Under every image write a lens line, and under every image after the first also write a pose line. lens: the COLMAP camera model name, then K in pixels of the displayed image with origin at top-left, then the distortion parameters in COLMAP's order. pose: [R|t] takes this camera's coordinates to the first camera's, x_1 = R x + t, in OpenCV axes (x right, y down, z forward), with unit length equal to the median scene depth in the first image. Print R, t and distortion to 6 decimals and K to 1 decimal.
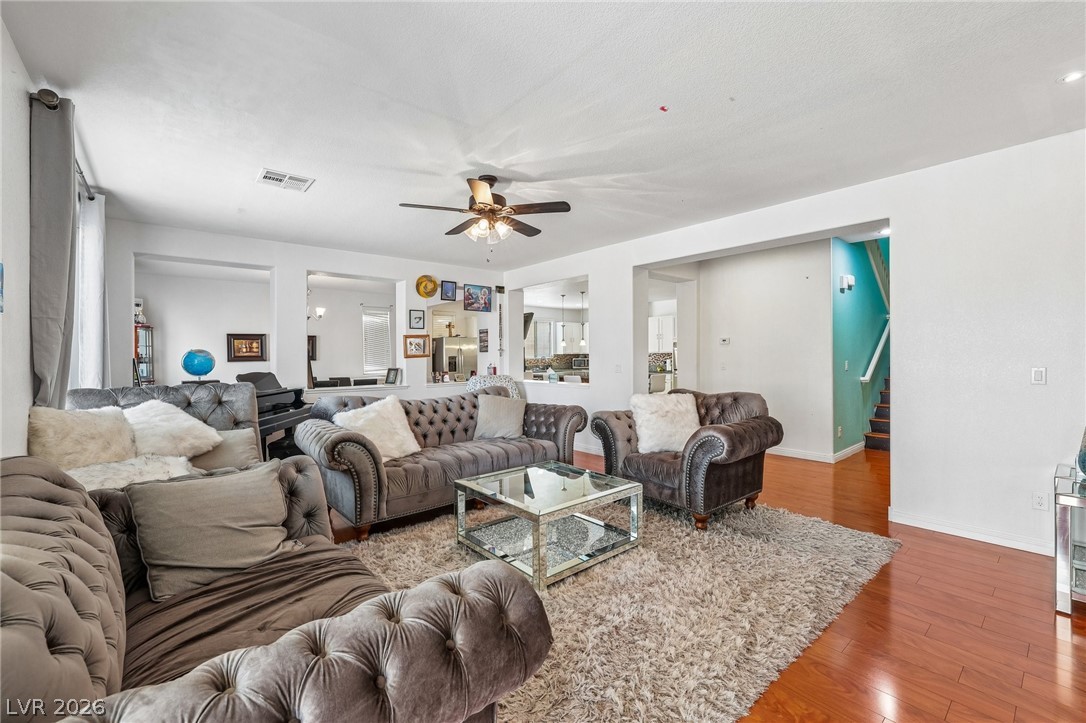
lens RADIAL K [[454.9, 0, 540.0], [0, 454.9, 358.6], [0, 0, 1]] dist [-0.001792, -0.000240]
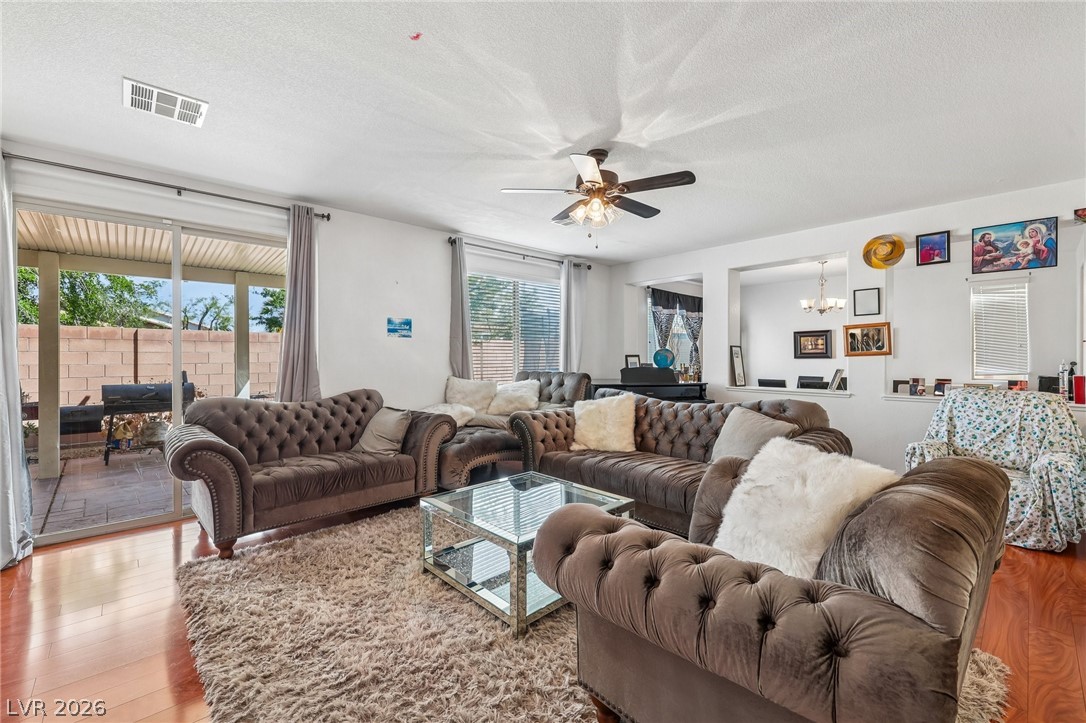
lens RADIAL K [[454.9, 0, 538.8], [0, 454.9, 355.4], [0, 0, 1]] dist [-0.001792, -0.000240]
pose [[0.038373, 0.007179, -0.999238, 0.369345], [-0.007391, 0.999949, 0.006900, -0.003353], [0.999236, 0.007121, 0.038424, 0.409671]]
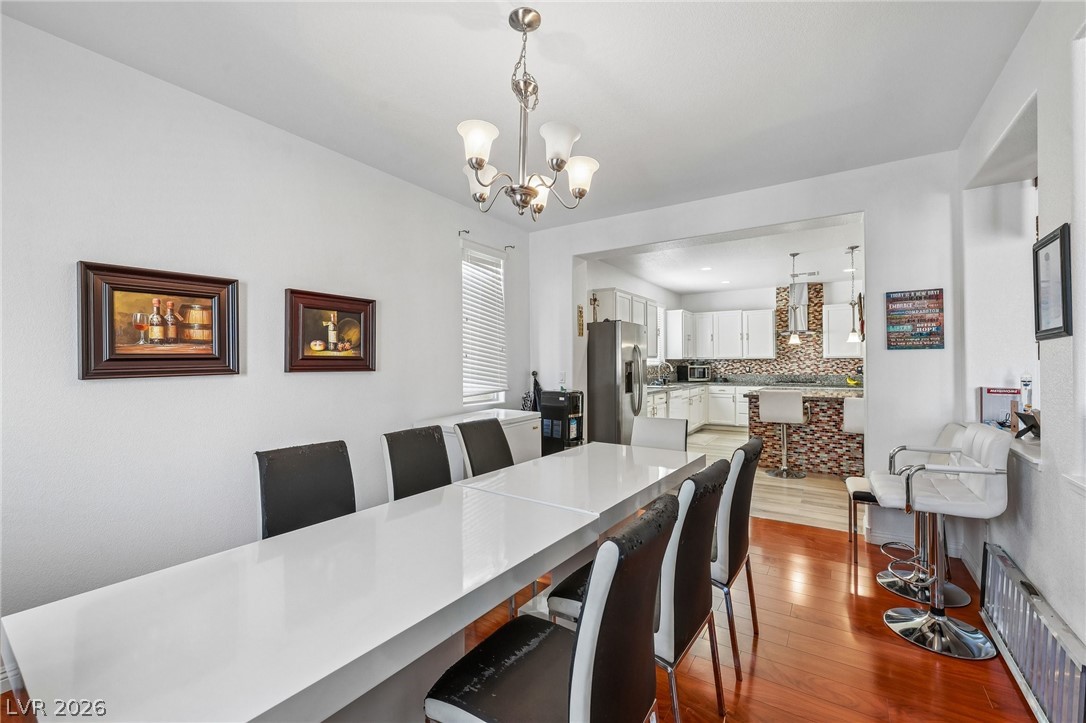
lens RADIAL K [[454.9, 0, 544.5], [0, 454.9, 363.2], [0, 0, 1]] dist [-0.001792, -0.000240]
pose [[0.961170, 0.003084, 0.275940, -0.569475], [-0.001033, 0.999971, -0.007580, 0.000790], [-0.275956, 0.007000, 0.961145, 0.769673]]
